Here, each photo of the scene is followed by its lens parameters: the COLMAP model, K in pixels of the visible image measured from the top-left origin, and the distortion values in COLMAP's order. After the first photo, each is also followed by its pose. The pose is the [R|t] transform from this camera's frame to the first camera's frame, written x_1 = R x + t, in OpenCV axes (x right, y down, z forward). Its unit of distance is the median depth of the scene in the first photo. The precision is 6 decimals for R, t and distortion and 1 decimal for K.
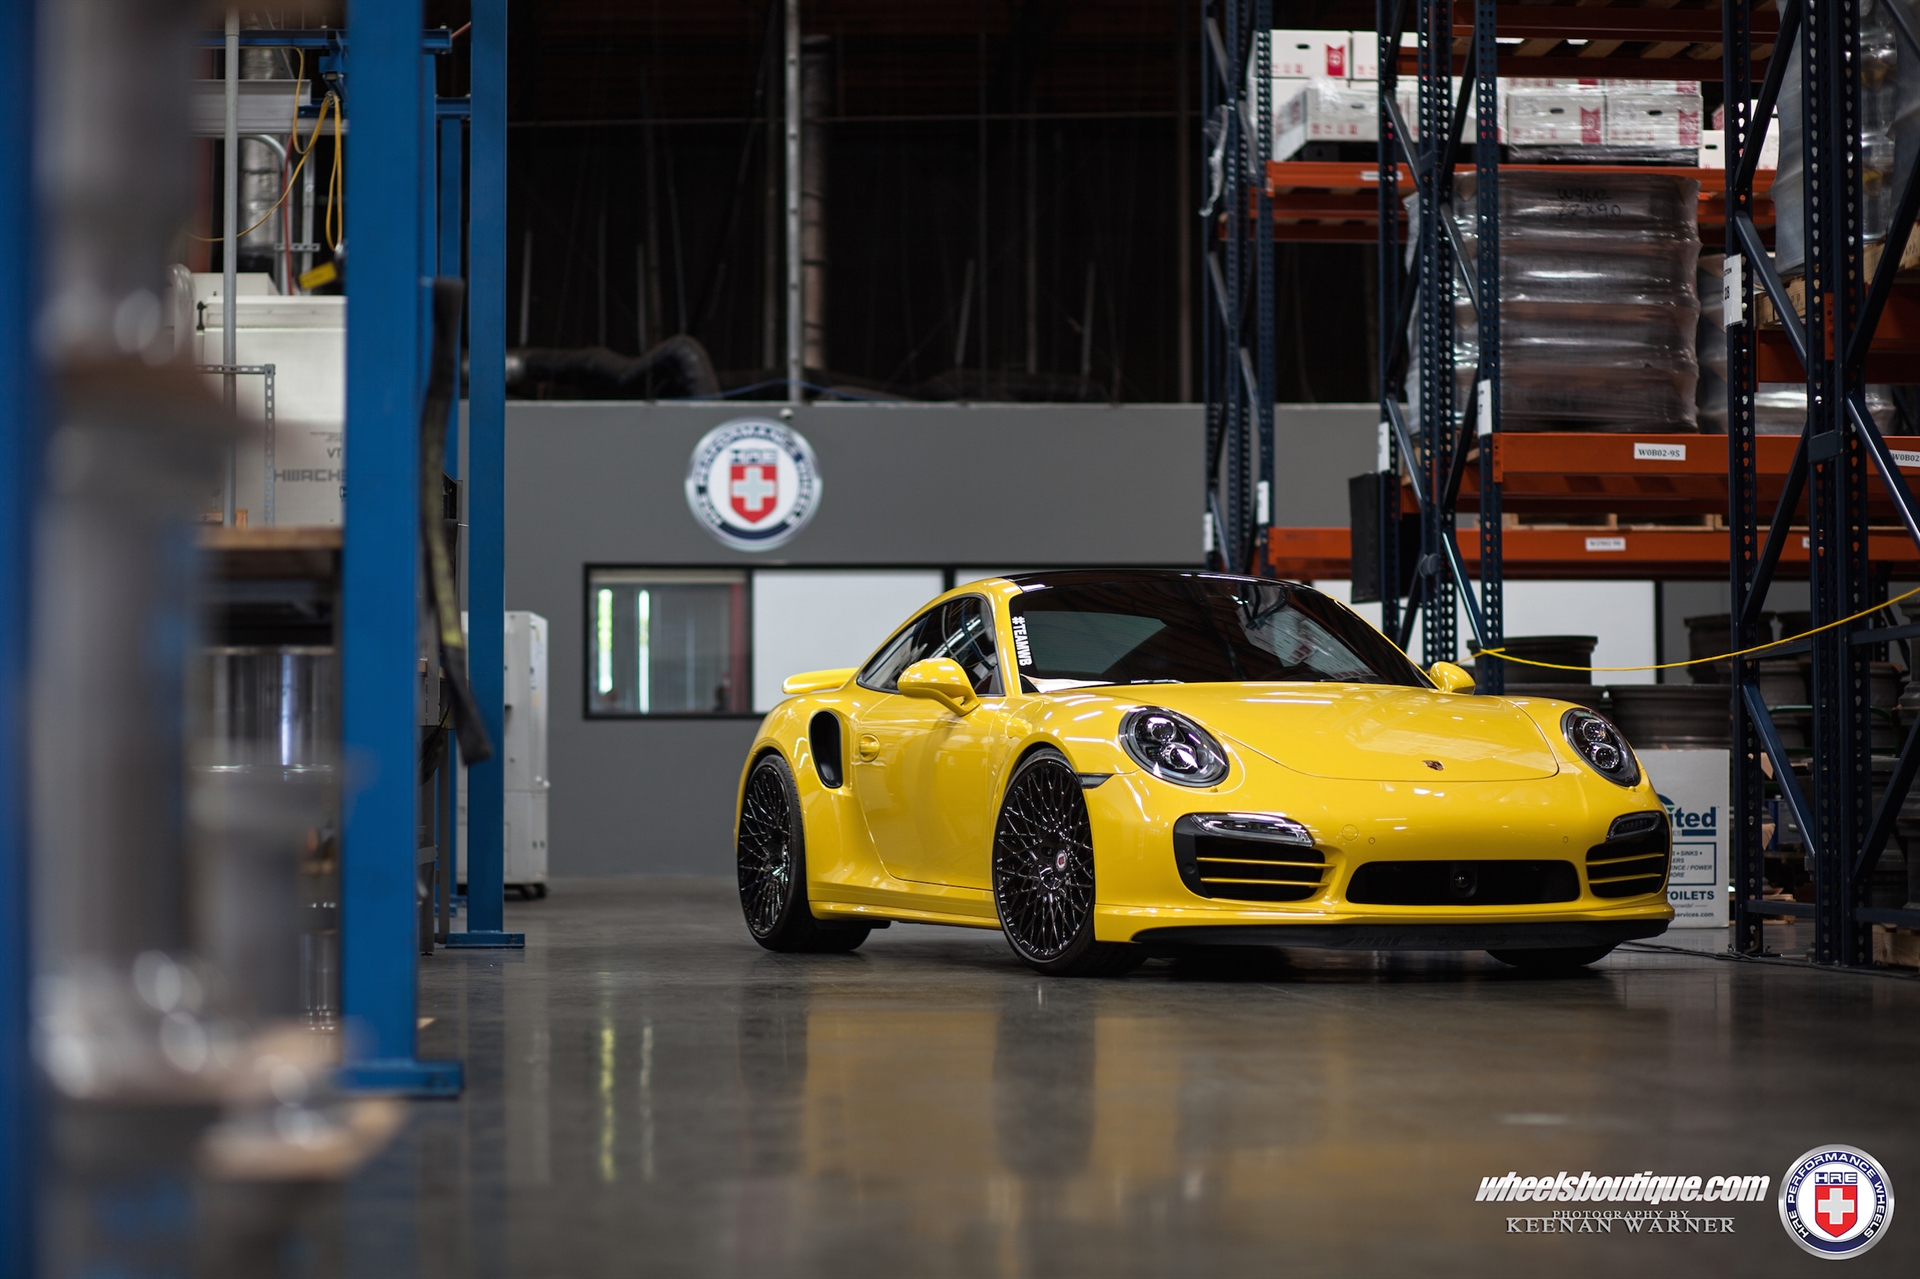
lens RADIAL K [[4852.1, 0, 960.0], [0, 4852.1, 639.5], [0, 0, 1]] dist [-0.060831, -0.413785]
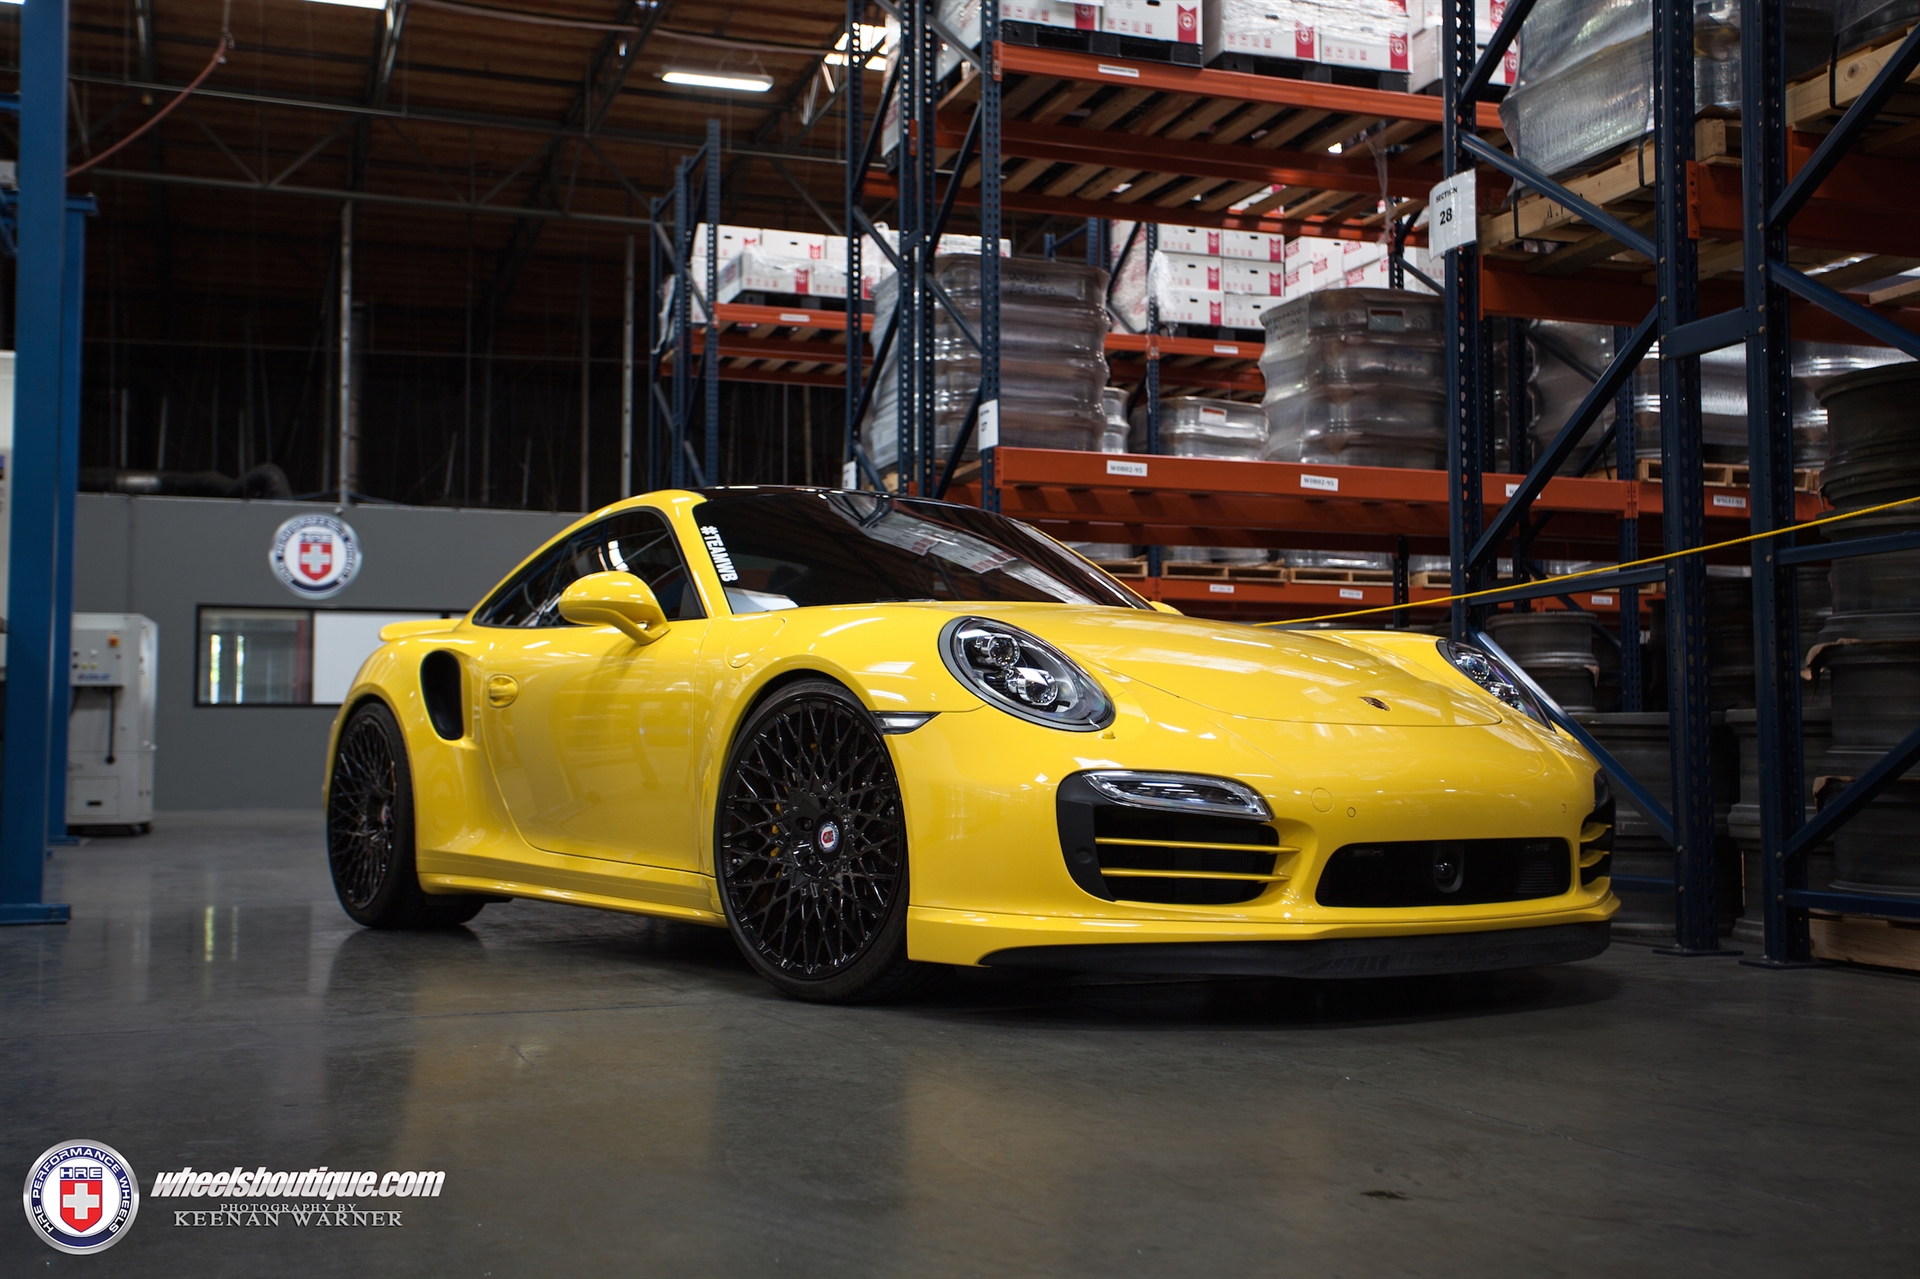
lens RADIAL K [[2113.7, 0, 965.2], [0, 2113.7, 621.8], [0, 0, 1]] dist [0.002403, 0.203536]
pose [[0.965674, 0.019361, 0.259033, -0.033675], [-0.010625, 0.999328, -0.035085, 0.020710], [-0.259538, 0.031128, 0.965231, 0.581045]]
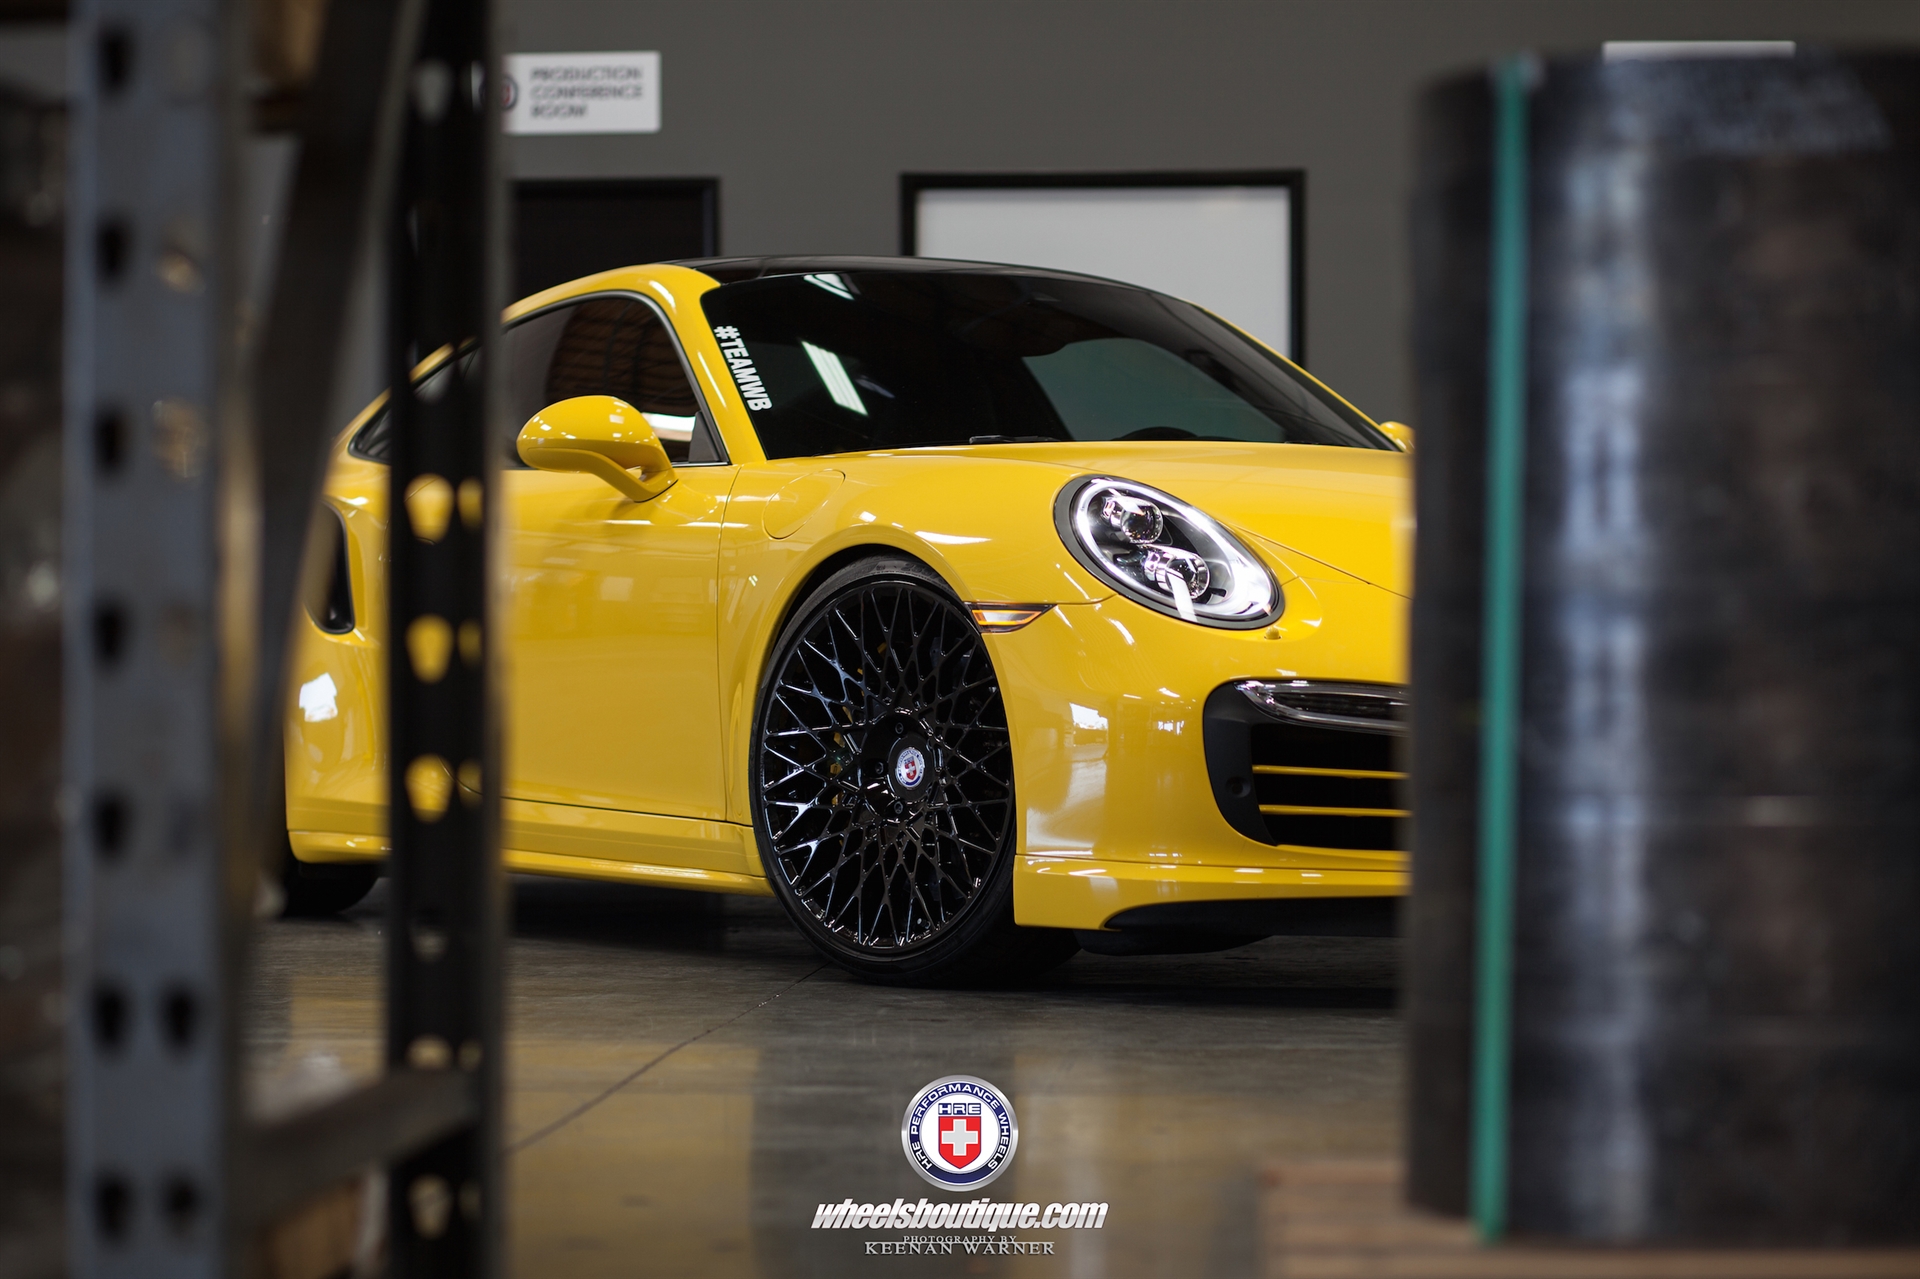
lens RADIAL K [[4852.1, 0, 960.0], [0, 4852.1, 639.5], [0, 0, 1]] dist [-0.060831, -0.413785]
pose [[0.974026, 0.014452, 0.225973, -0.077880], [-0.019743, 0.999581, 0.021175, 0.016924], [-0.225572, -0.025086, 0.973903, 0.403762]]
